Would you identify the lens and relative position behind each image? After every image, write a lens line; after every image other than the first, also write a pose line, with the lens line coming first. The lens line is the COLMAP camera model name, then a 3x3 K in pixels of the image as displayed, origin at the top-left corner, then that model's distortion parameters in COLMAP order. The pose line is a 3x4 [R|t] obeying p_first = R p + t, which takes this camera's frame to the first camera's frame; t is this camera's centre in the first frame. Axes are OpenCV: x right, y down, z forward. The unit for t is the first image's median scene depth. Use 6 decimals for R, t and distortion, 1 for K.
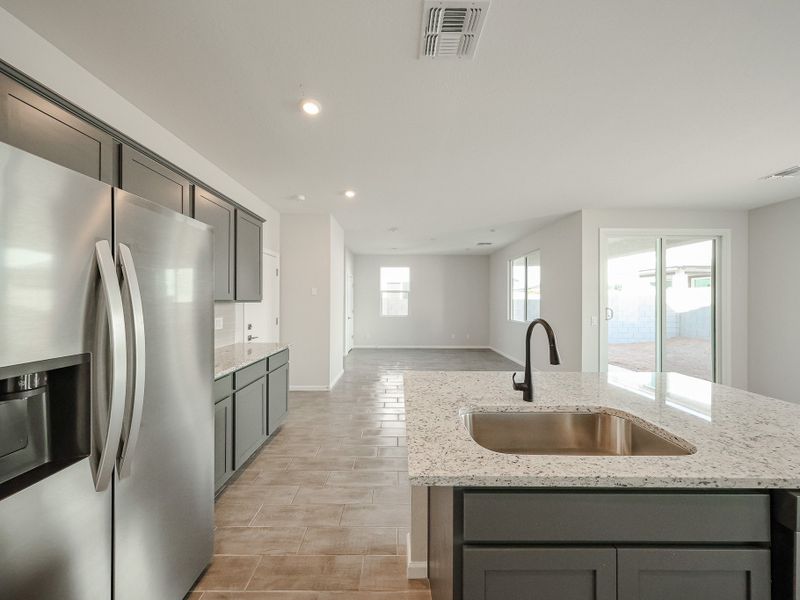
lens RADIAL K [[271.3, 0, 400.0], [0, 271.3, 300.0], [0, 0, 1]] dist [0.000505, 0.000074]
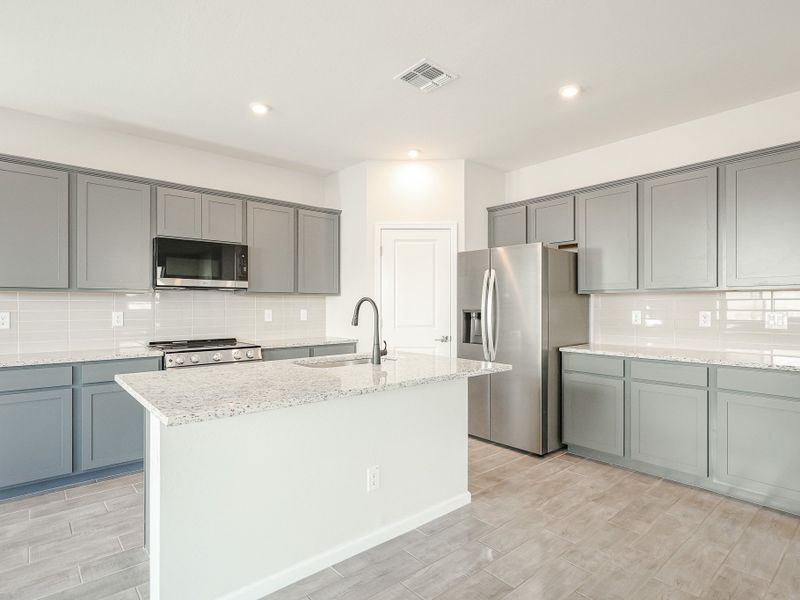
lens RADIAL K [[430.6, 0, 397.3], [0, 430.6, 304.2], [0, 0, 1]] dist [0.001770, 0.000134]
pose [[-0.764732, -0.003314, -0.644340, 0.543997], [-0.000353, 0.999989, -0.004724, 0.033116], [0.644349, -0.003386, -0.764724, 0.837447]]
